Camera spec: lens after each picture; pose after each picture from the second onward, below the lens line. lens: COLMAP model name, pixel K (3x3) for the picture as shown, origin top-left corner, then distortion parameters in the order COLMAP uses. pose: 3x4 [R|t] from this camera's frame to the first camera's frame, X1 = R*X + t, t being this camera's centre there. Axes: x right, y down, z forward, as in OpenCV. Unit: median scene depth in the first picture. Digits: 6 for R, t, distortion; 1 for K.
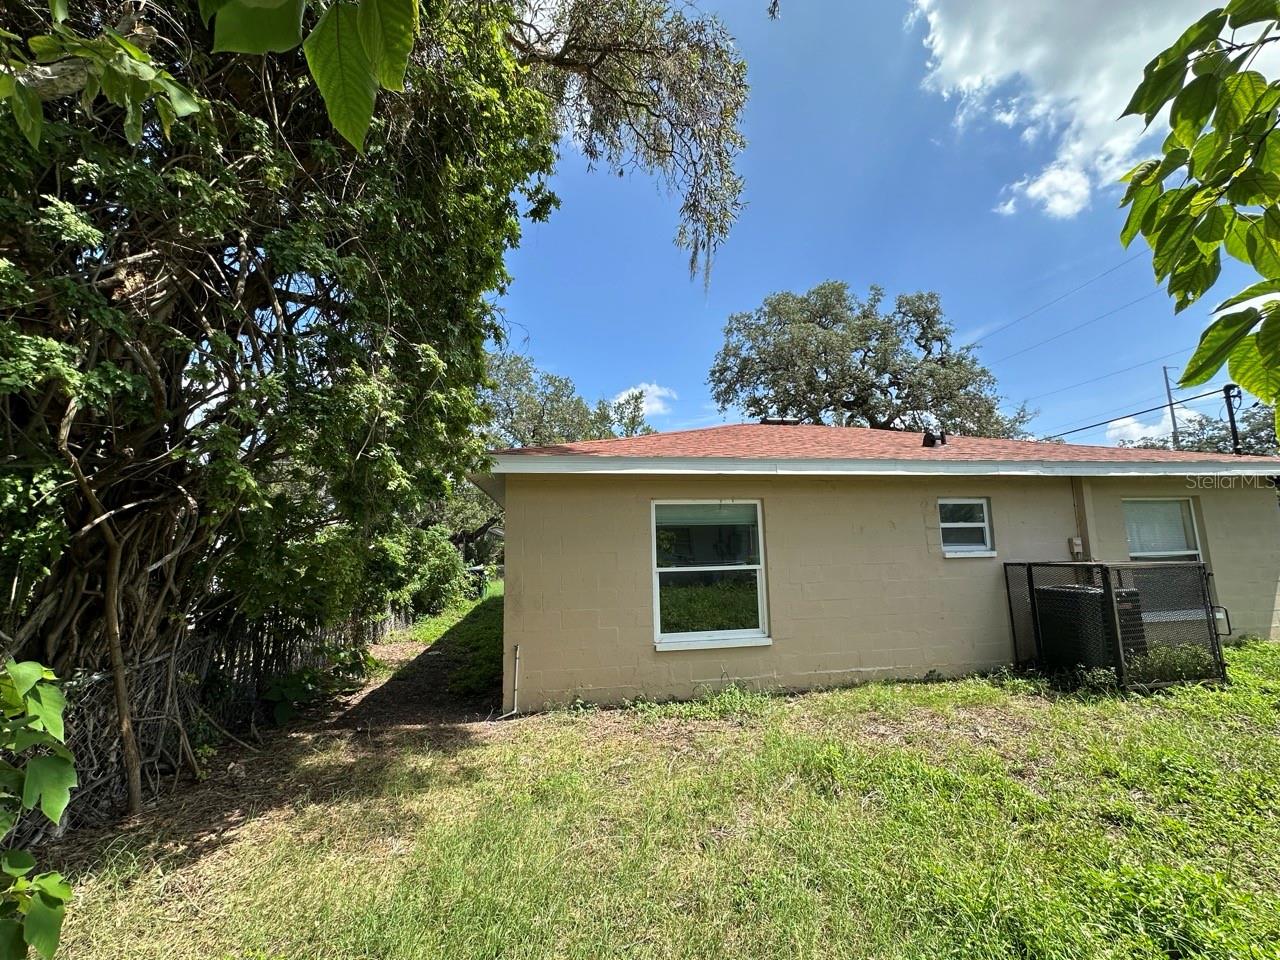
lens RADIAL K [[519.4, 0, 640.0], [0, 519.4, 480.0], [0, 0, 1]] dist [-0.002994, -0.000216]
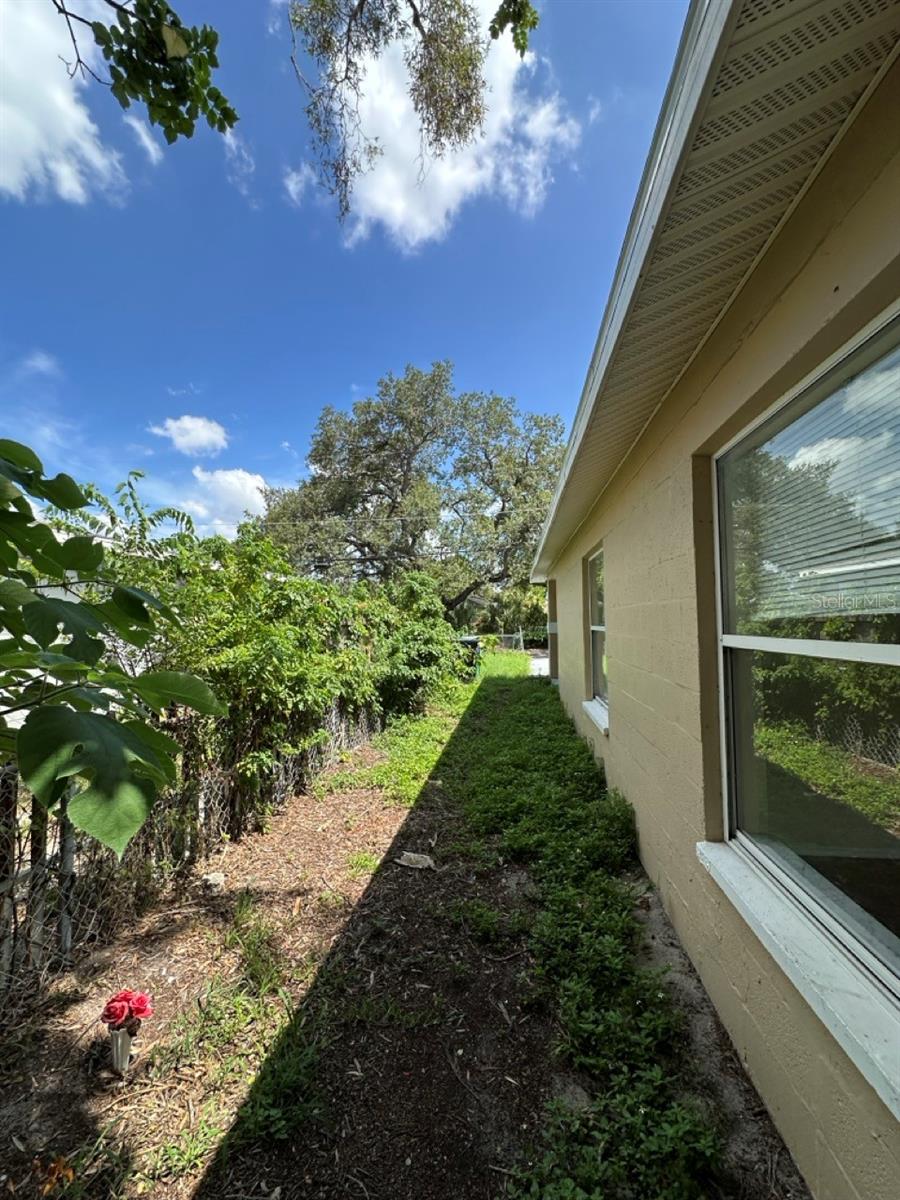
lens RADIAL K [[487.0, 0, 450.0], [0, 487.0, 600.0], [0, 0, 1]] dist [-0.002994, -0.000216]
pose [[0.954214, 0.001129, -0.299123, -0.064154], [0.025700, 0.995986, 0.085745, 0.027041], [0.298019, -0.089507, 0.950354, 0.165403]]
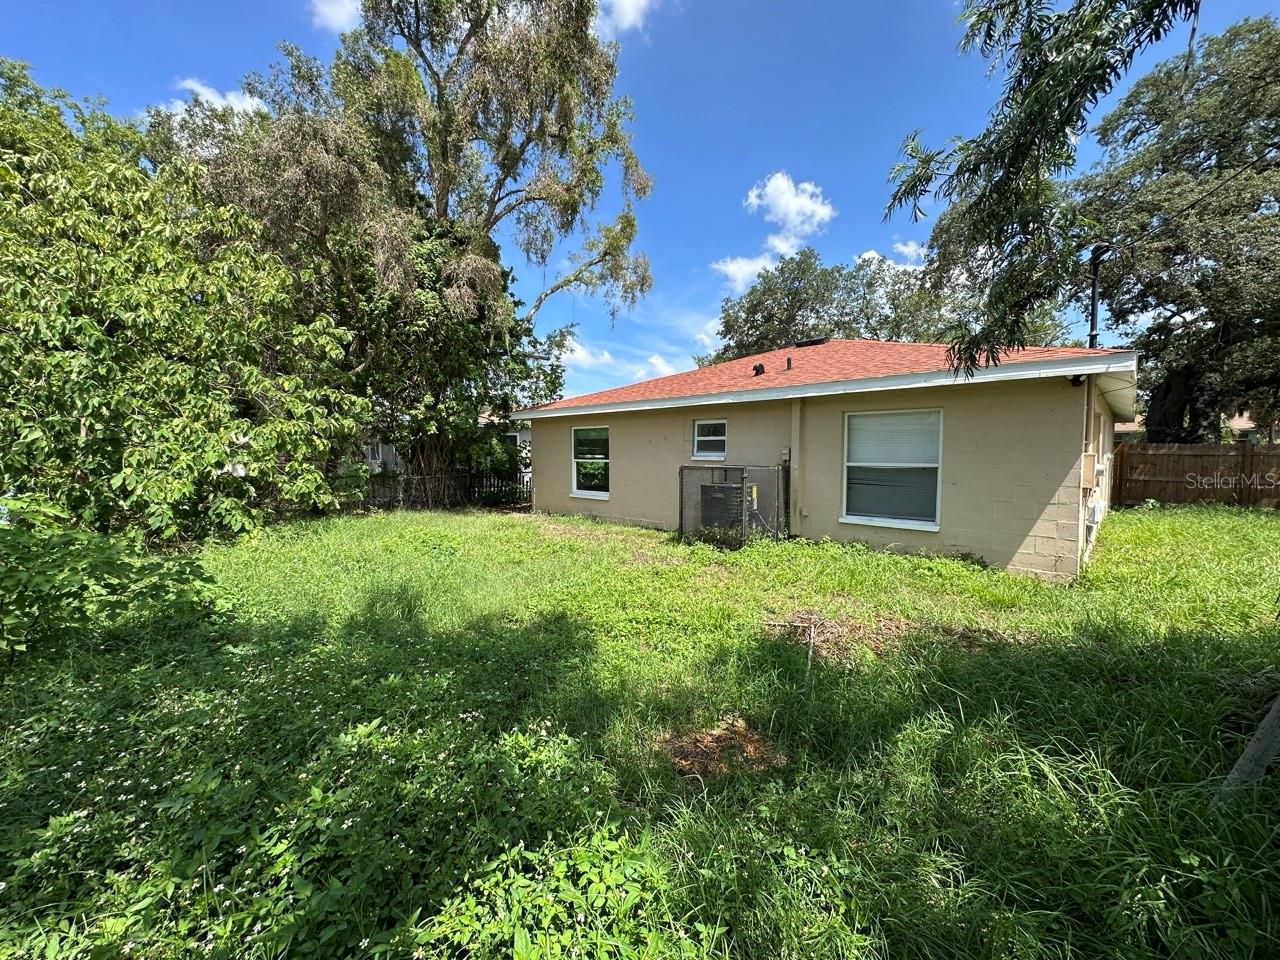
lens RADIAL K [[519.4, 0, 640.0], [0, 519.4, 480.0], [0, 0, 1]] dist [-0.002994, -0.000216]
pose [[0.616332, 0.068764, -0.784478, 1.829545], [0.105597, 0.979966, 0.168864, -0.072287], [0.780374, -0.186915, 0.596724, -0.051055]]
